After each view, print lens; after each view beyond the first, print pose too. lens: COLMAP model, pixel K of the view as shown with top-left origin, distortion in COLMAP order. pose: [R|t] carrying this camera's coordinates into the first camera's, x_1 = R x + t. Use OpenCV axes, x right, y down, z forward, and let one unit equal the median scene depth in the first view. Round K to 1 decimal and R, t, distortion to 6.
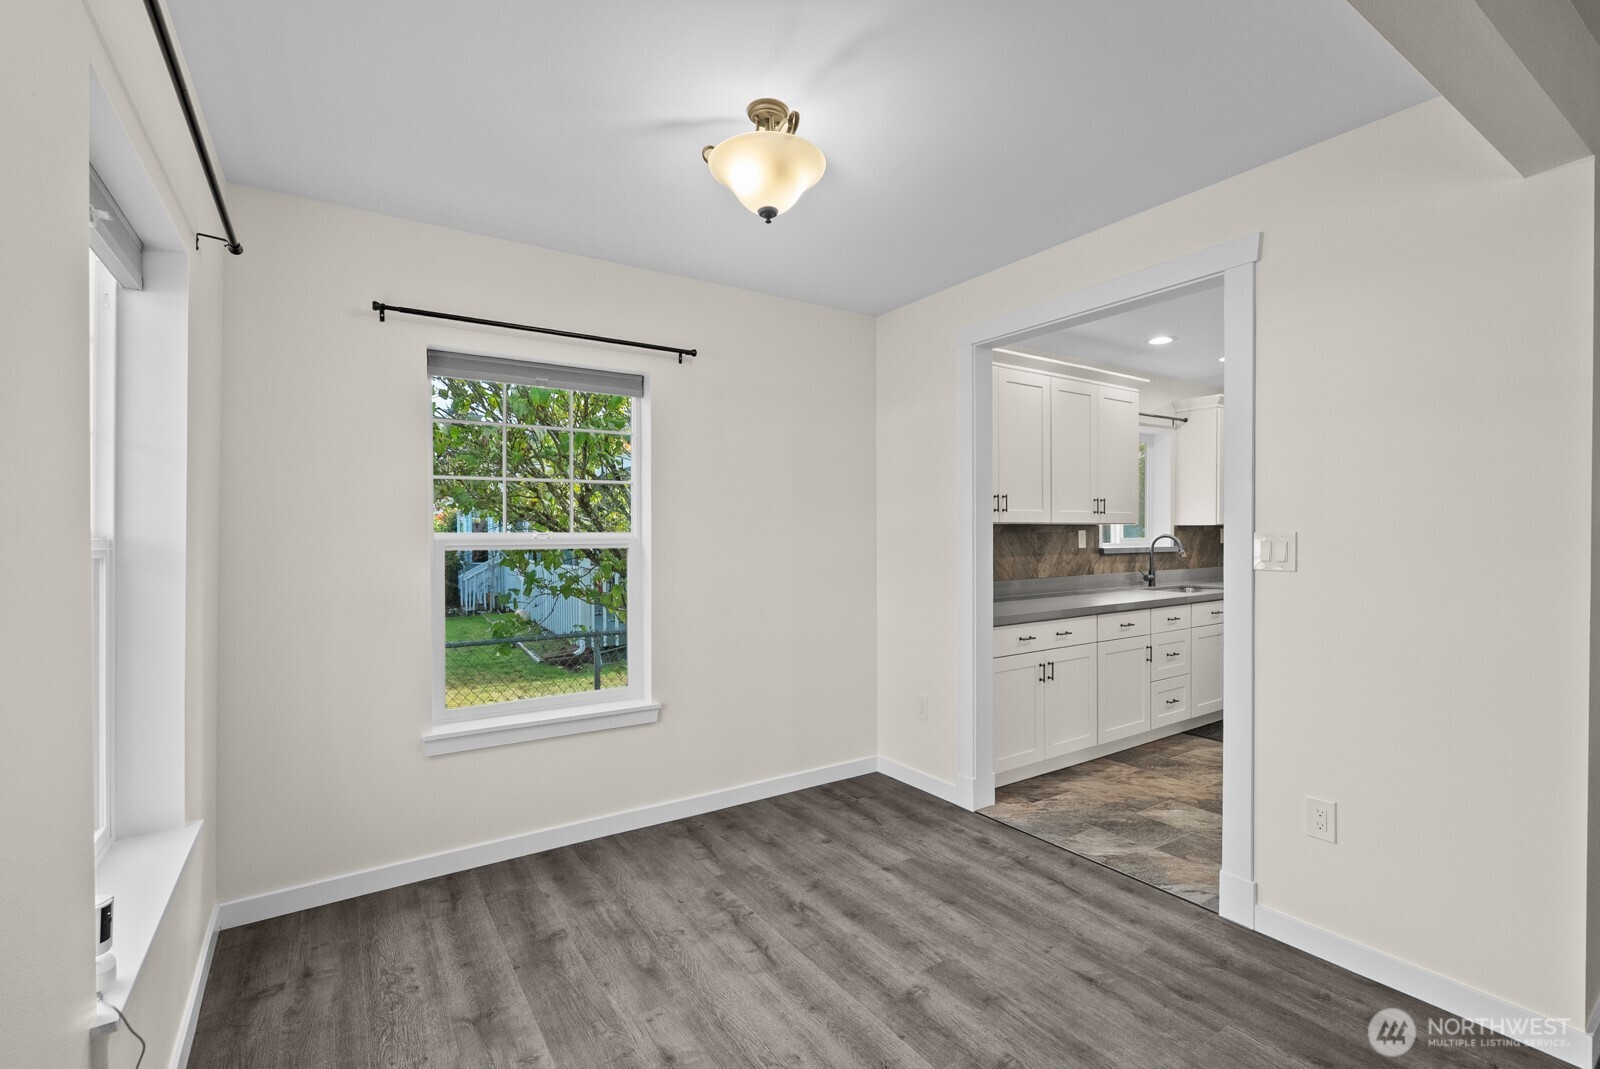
lens RADIAL K [[706.3, 0, 794.0], [0, 706.3, 541.5], [0, 0, 1]] dist [-0.001458, -0.000383]
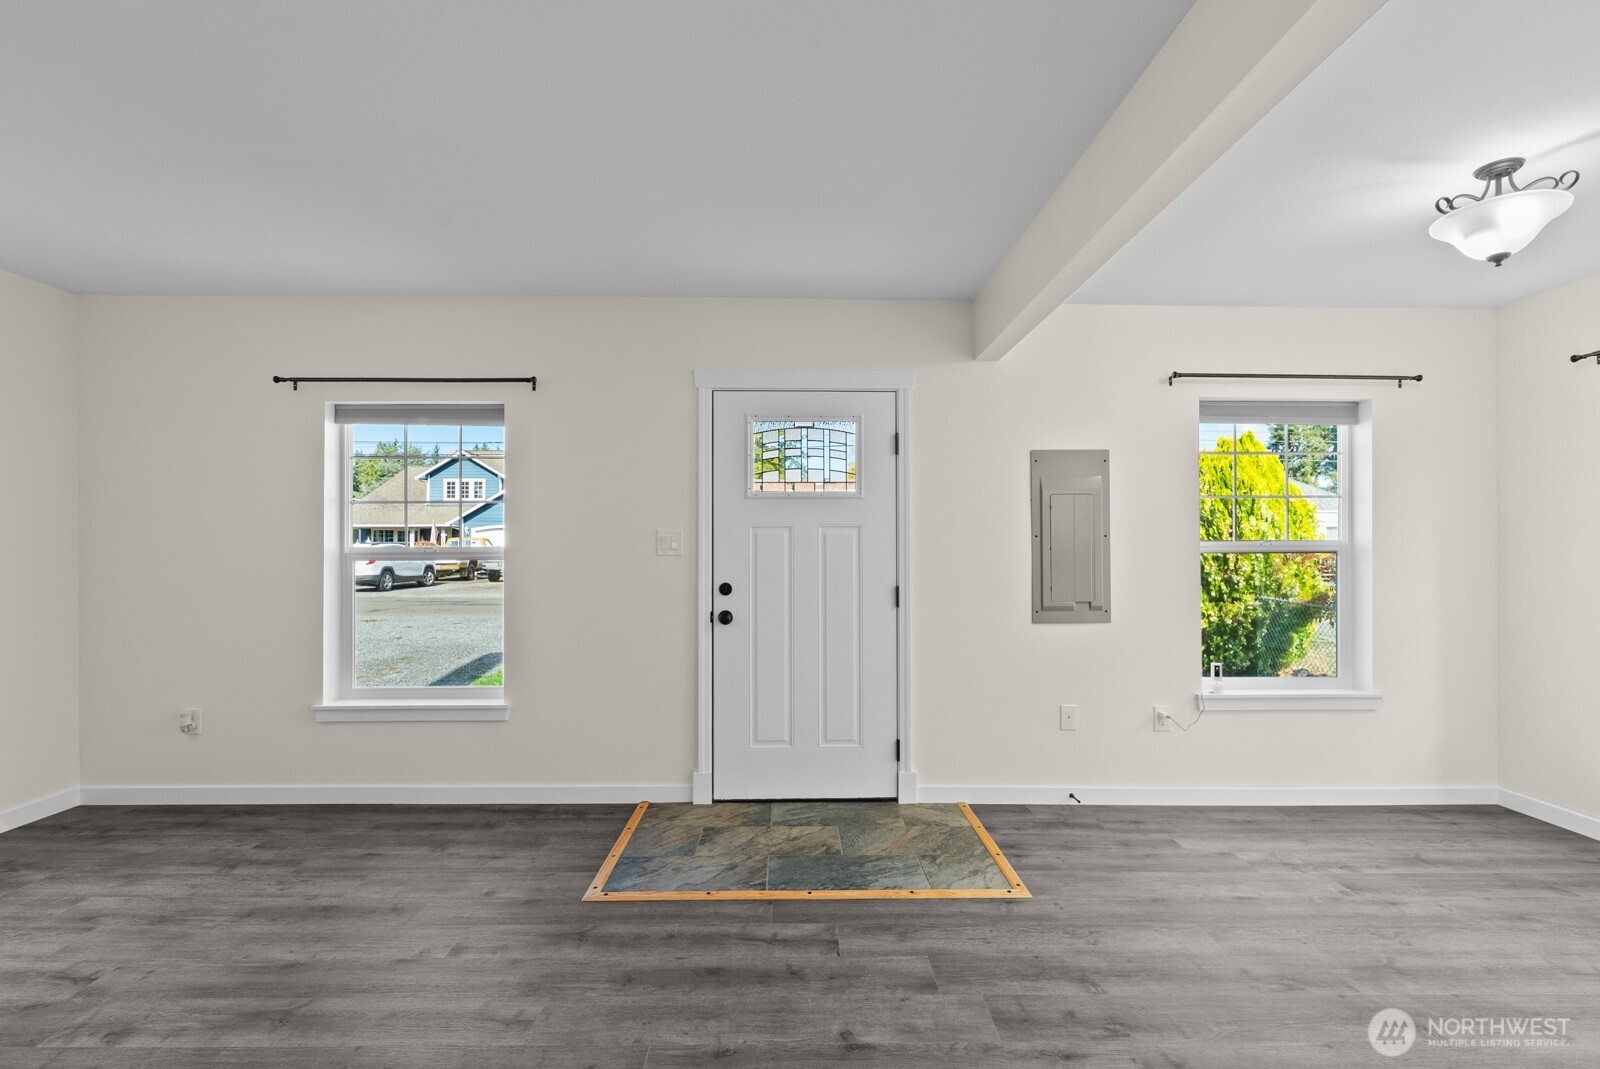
lens RADIAL K [[706.3, 0, 806.2], [0, 706.3, 538.6], [0, 0, 1]] dist [-0.001458, -0.000383]
pose [[-0.533616, -0.006318, -0.845703, 1.263092], [-0.004539, 0.999979, -0.004607, -0.004392], [0.845715, 0.001381, -0.533633, 0.557124]]
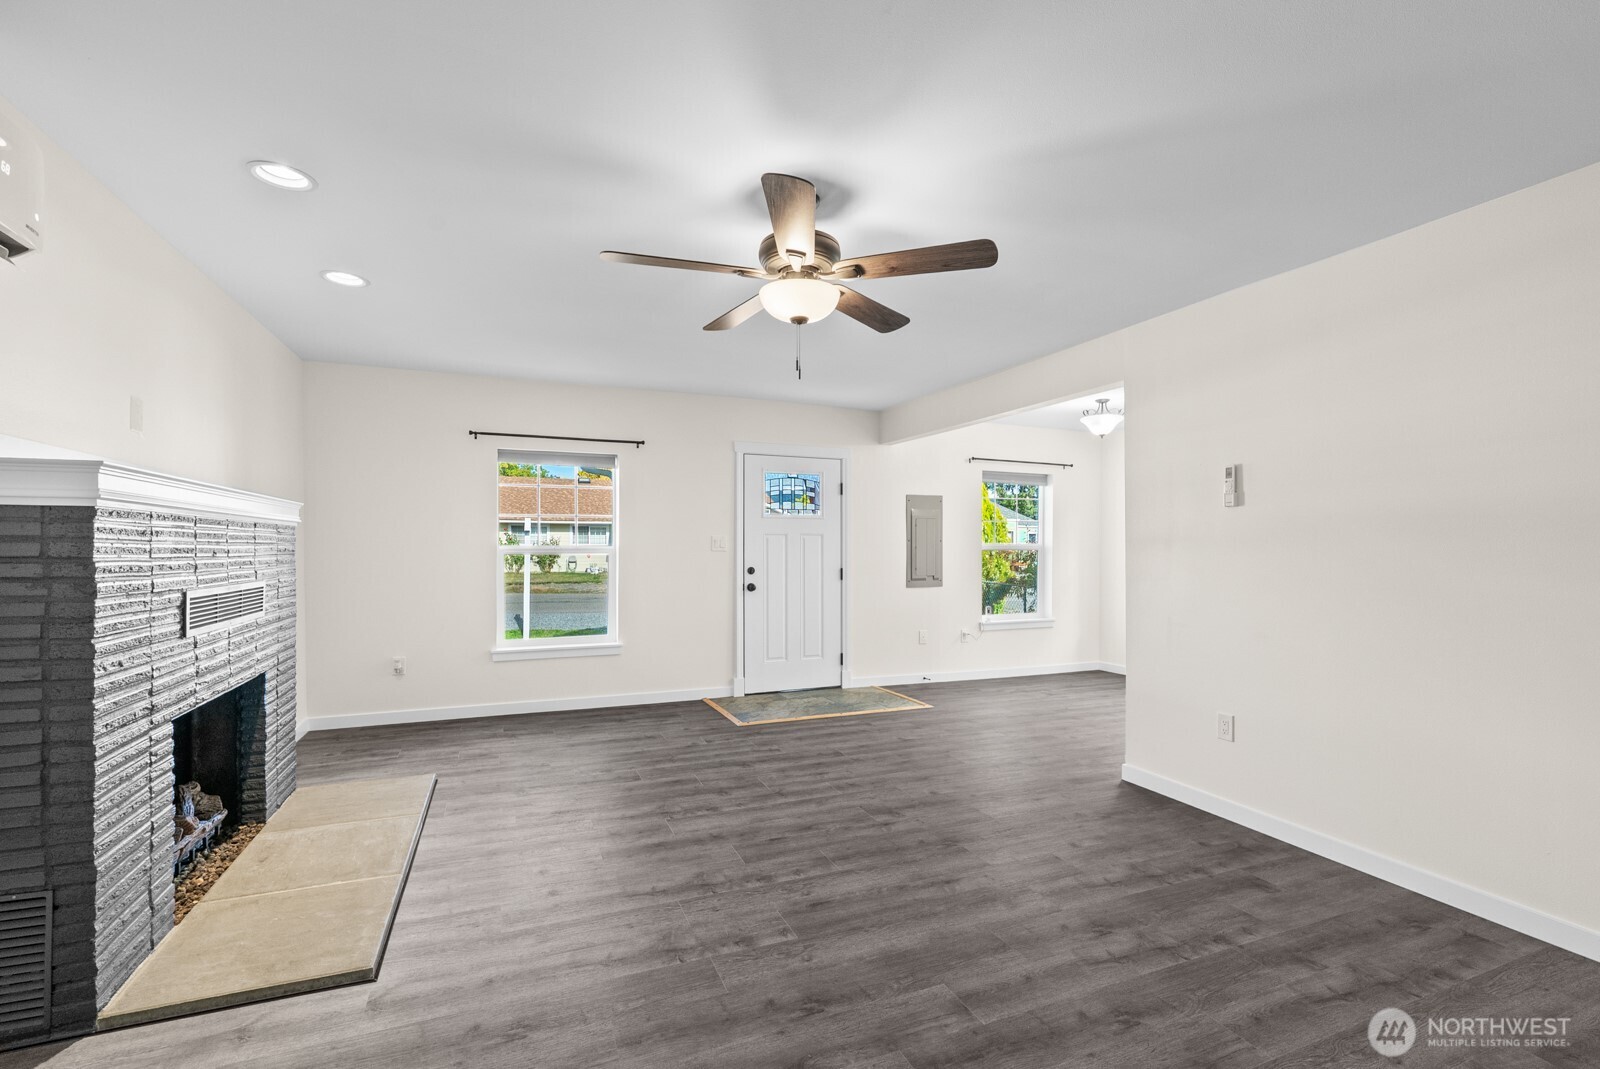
lens RADIAL K [[706.3, 0, 810.5], [0, 706.3, 545.3], [0, 0, 1]] dist [-0.001458, -0.000383]
pose [[-0.174751, 0.000652, -0.984612, 2.566046], [-0.009931, 0.999948, 0.002424, -0.003862], [0.984563, 0.010201, -0.174735, 0.273127]]
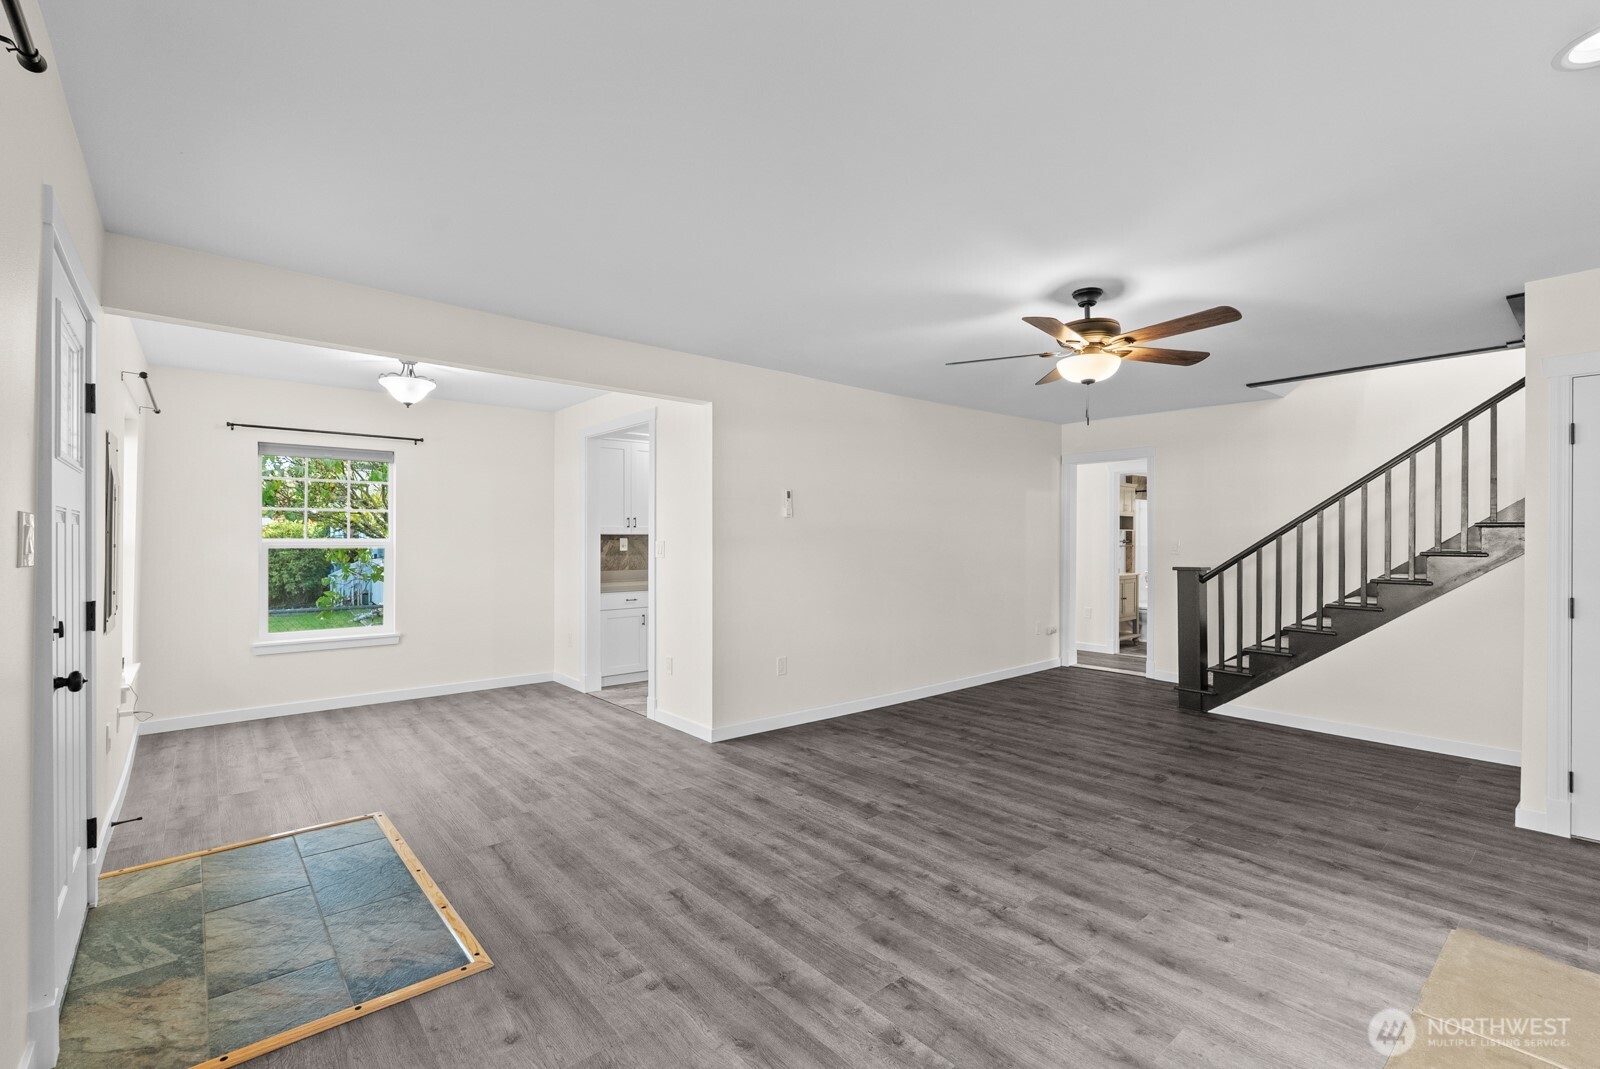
lens RADIAL K [[706.3, 0, 799.3], [0, 706.3, 539.7], [0, 0, 1]] dist [-0.001458, -0.000383]
pose [[0.992433, 0.006957, 0.122587, 0.811888], [-0.005669, 0.999925, -0.010855, 0.003383], [-0.122653, 0.010077, 0.992398, -1.243018]]
